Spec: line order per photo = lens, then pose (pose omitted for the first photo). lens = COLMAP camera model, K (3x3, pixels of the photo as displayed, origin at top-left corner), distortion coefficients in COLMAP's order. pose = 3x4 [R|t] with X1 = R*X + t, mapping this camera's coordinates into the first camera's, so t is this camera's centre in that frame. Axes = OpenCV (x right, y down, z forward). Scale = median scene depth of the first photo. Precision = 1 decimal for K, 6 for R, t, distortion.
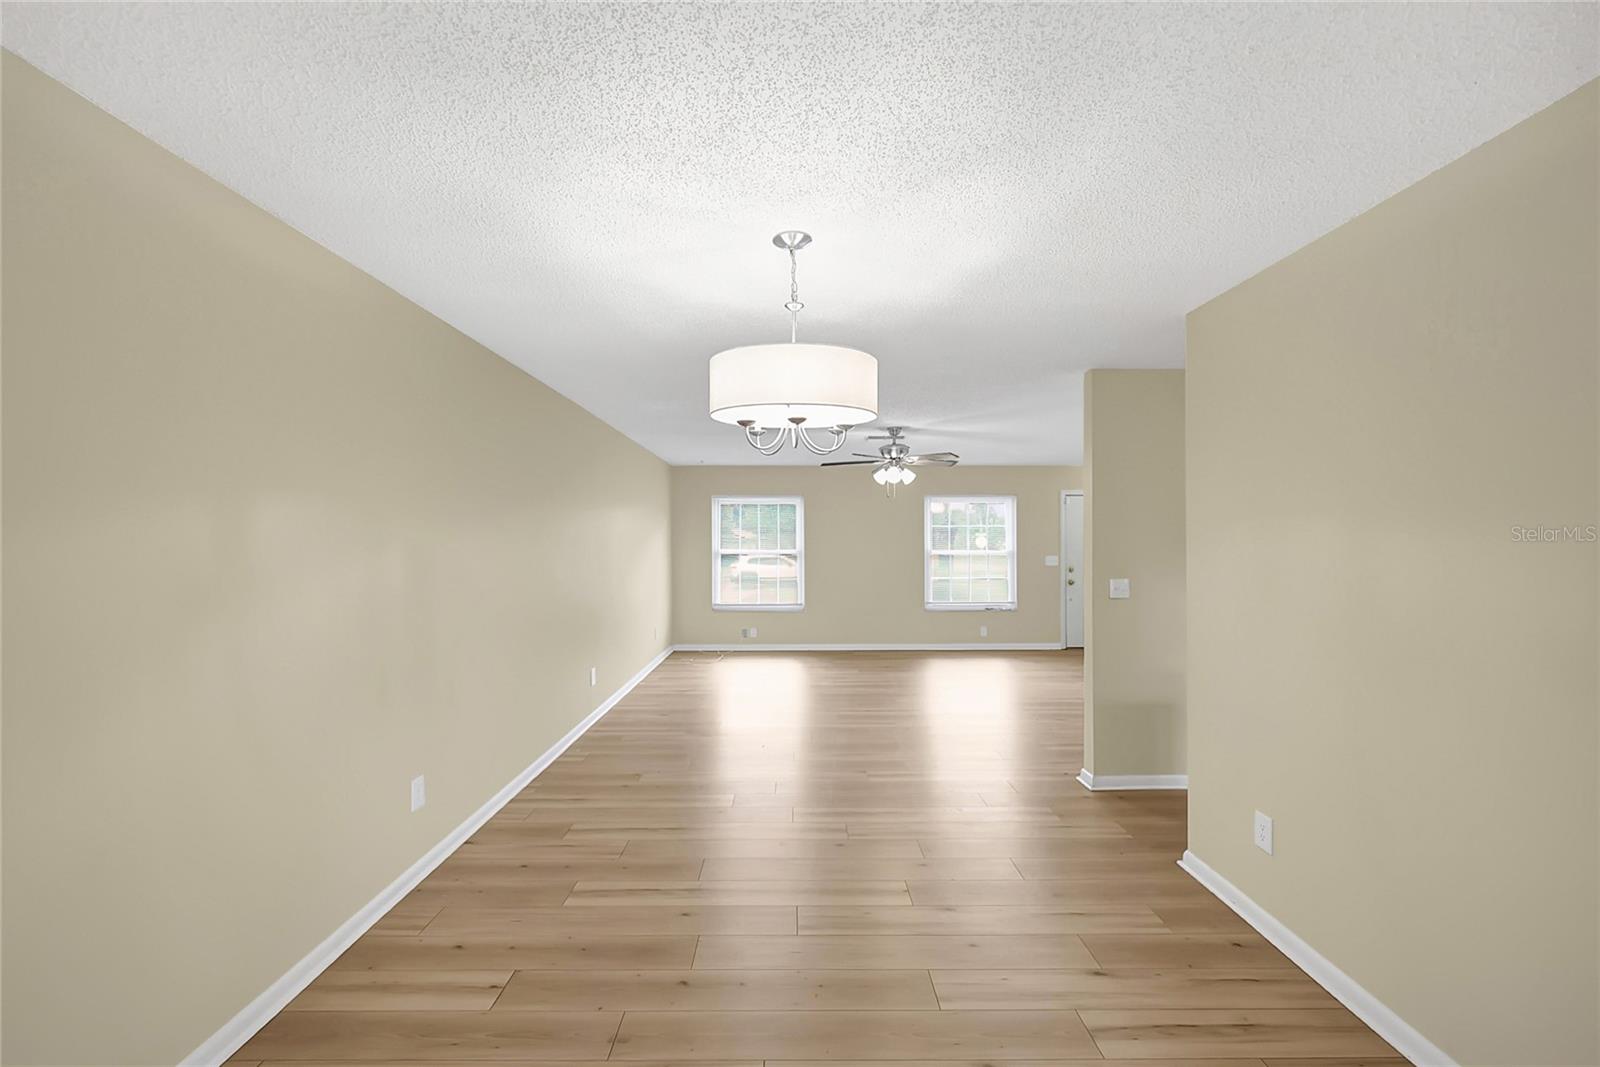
lens RADIAL K [[651.7, 0, 799.8], [0, 651.7, 492.5], [0, 0, 1]] dist [0.003205, -0.000076]
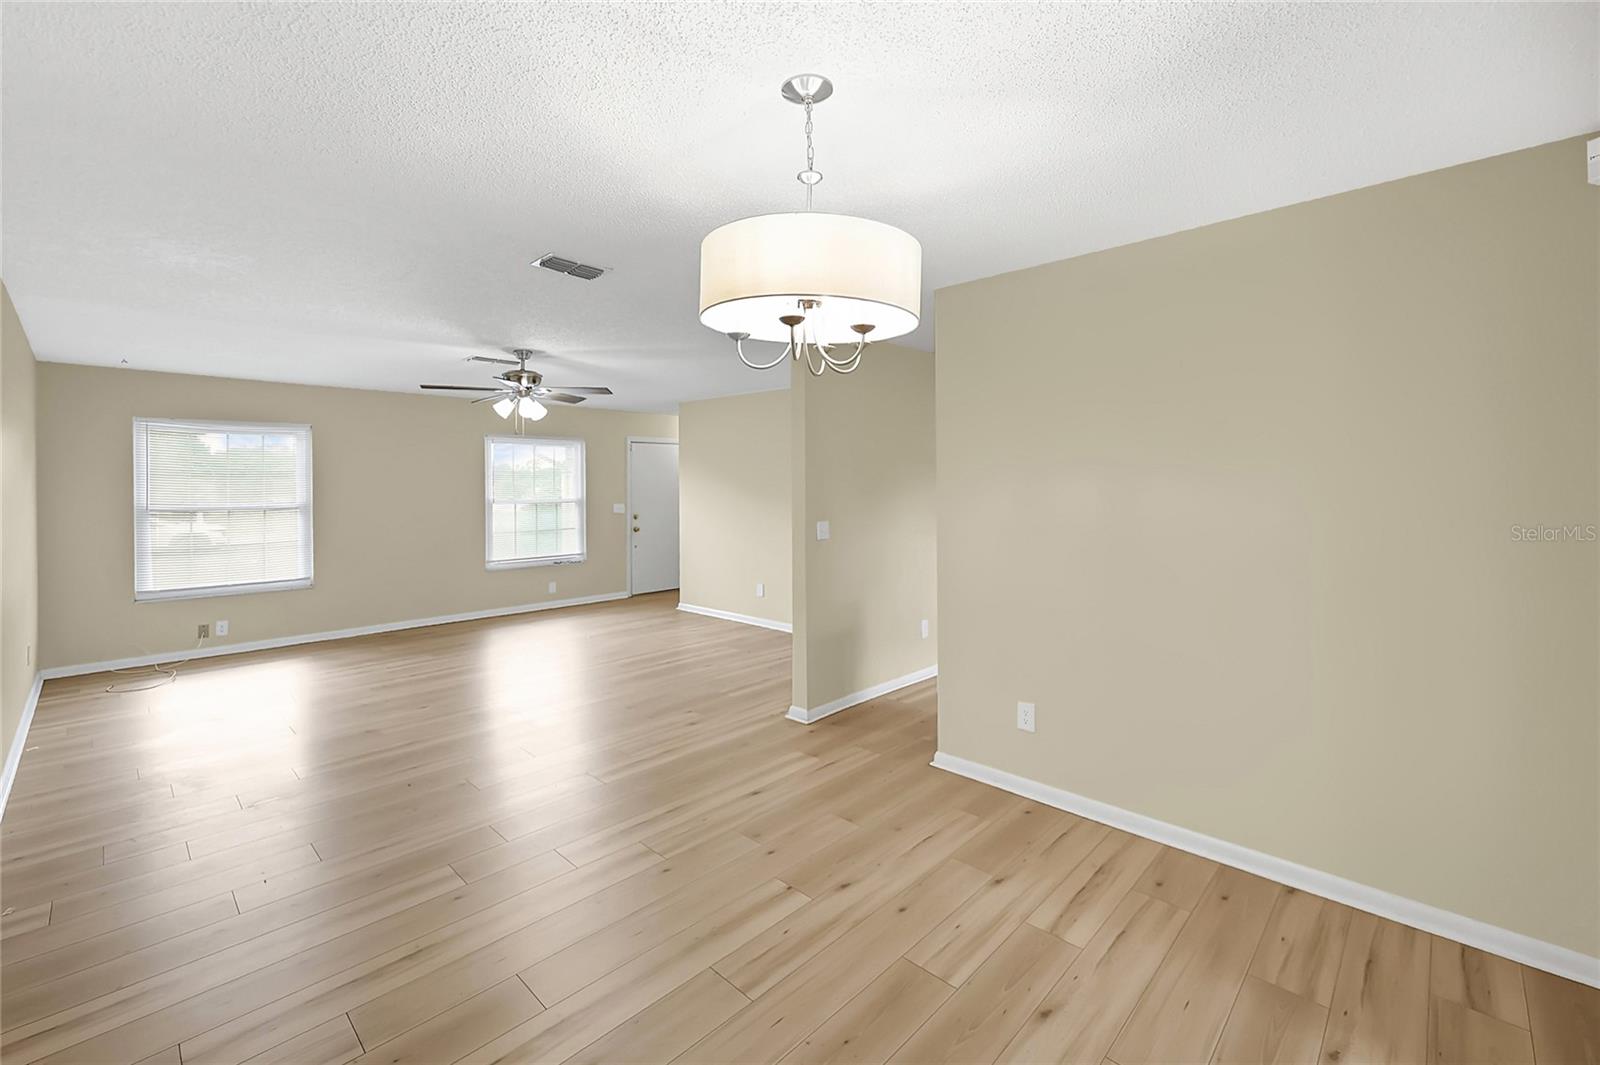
lens RADIAL K [[670.1, 0, 772.4], [0, 670.1, 456.7], [0, 0, 1]] dist [-0.000693, -0.000118]
pose [[0.711454, 0.027997, 0.702175, -0.220494], [-0.046348, 0.998900, 0.007133, 0.013293], [-0.701203, -0.037619, 0.711969, 0.176804]]
